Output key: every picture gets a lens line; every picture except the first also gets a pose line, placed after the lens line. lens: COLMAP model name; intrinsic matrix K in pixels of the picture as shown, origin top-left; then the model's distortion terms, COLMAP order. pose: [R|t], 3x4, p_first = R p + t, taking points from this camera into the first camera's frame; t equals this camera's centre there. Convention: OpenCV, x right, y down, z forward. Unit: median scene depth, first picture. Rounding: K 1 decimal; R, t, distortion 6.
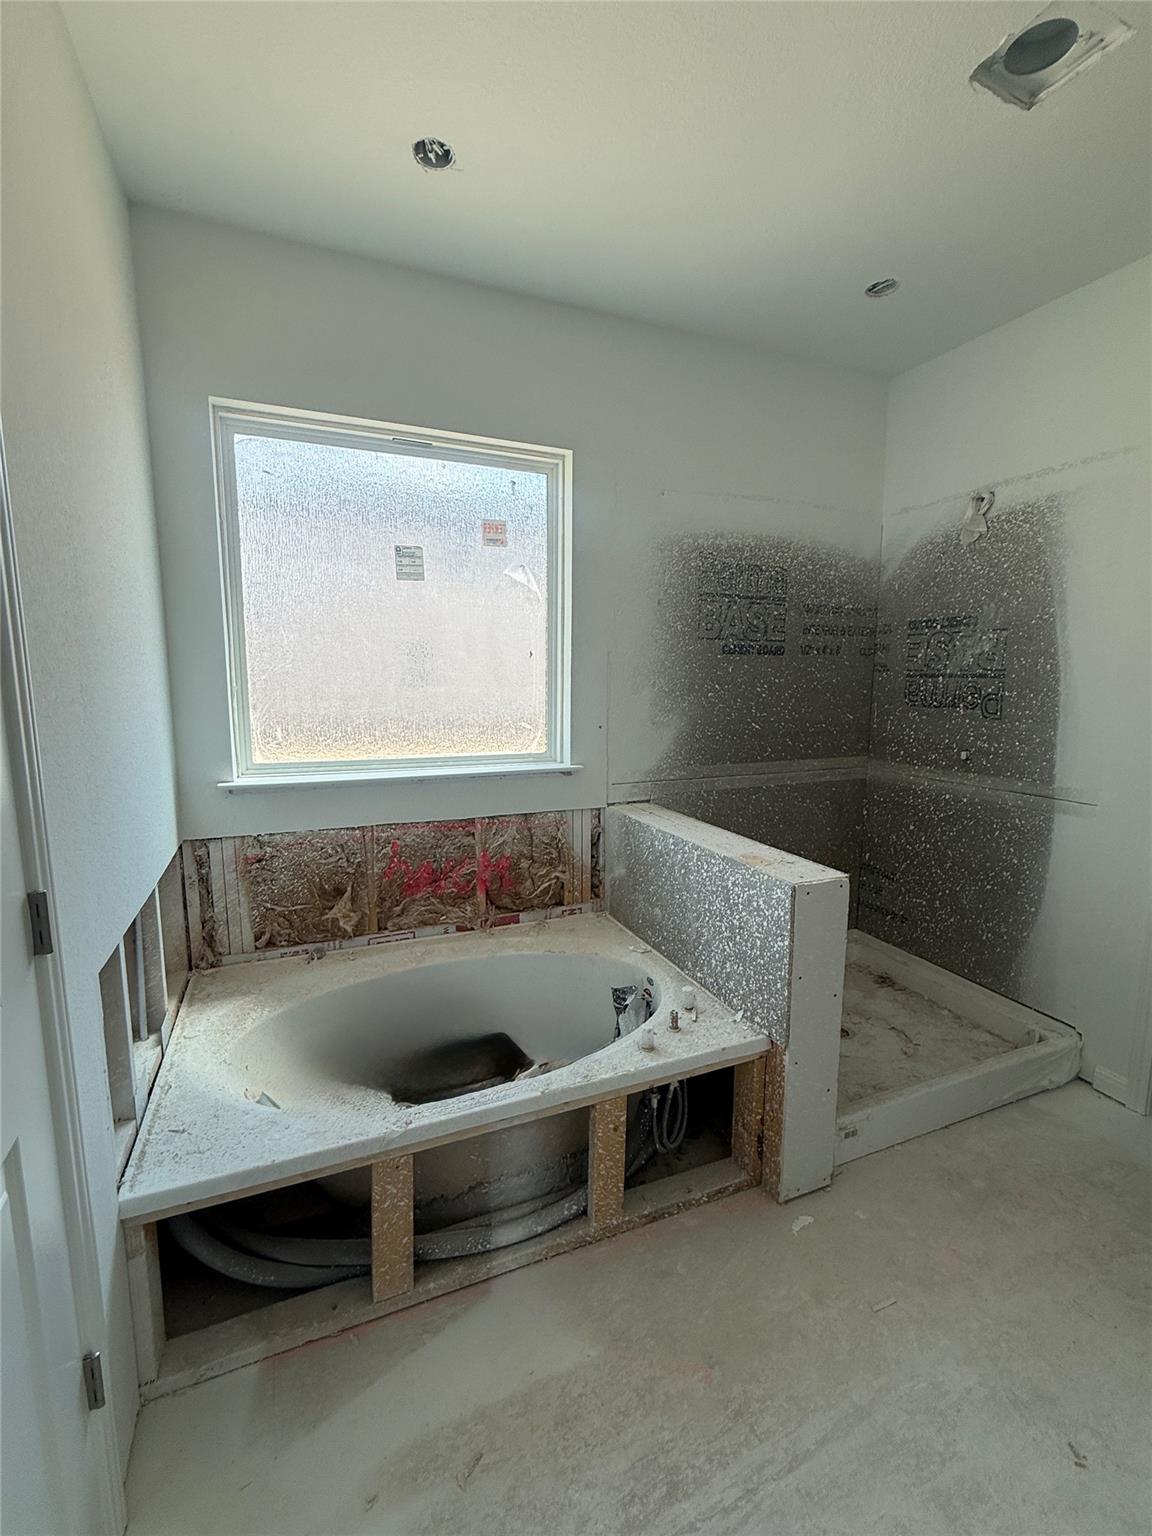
lens RADIAL K [[663.6, 0, 574.1], [0, 663.6, 767.1], [0, 0, 1]] dist [-0.002268, 0.000338]
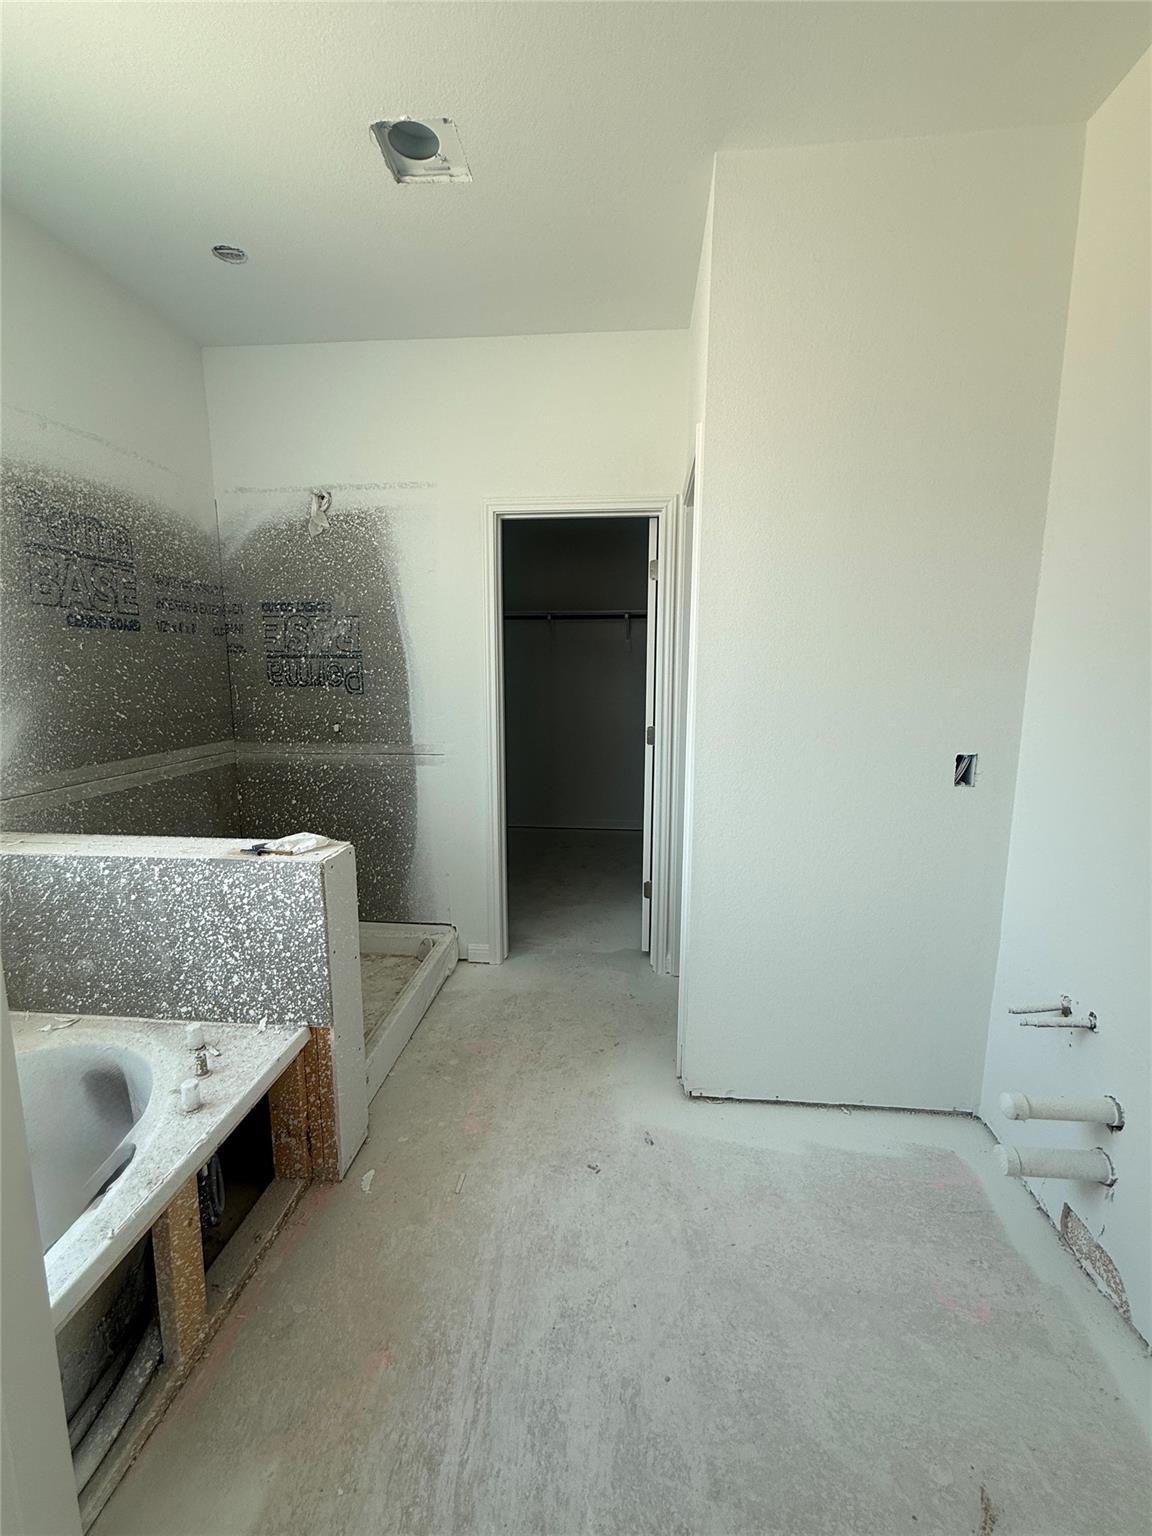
lens RADIAL K [[663.6, 0, 574.2], [0, 663.6, 768.2], [0, 0, 1]] dist [-0.002268, 0.000338]
pose [[0.466588, -0.136882, 0.873819, -0.241060], [0.121767, 0.988486, 0.089826, -0.002569], [-0.876053, 0.064491, 0.477883, 0.134764]]
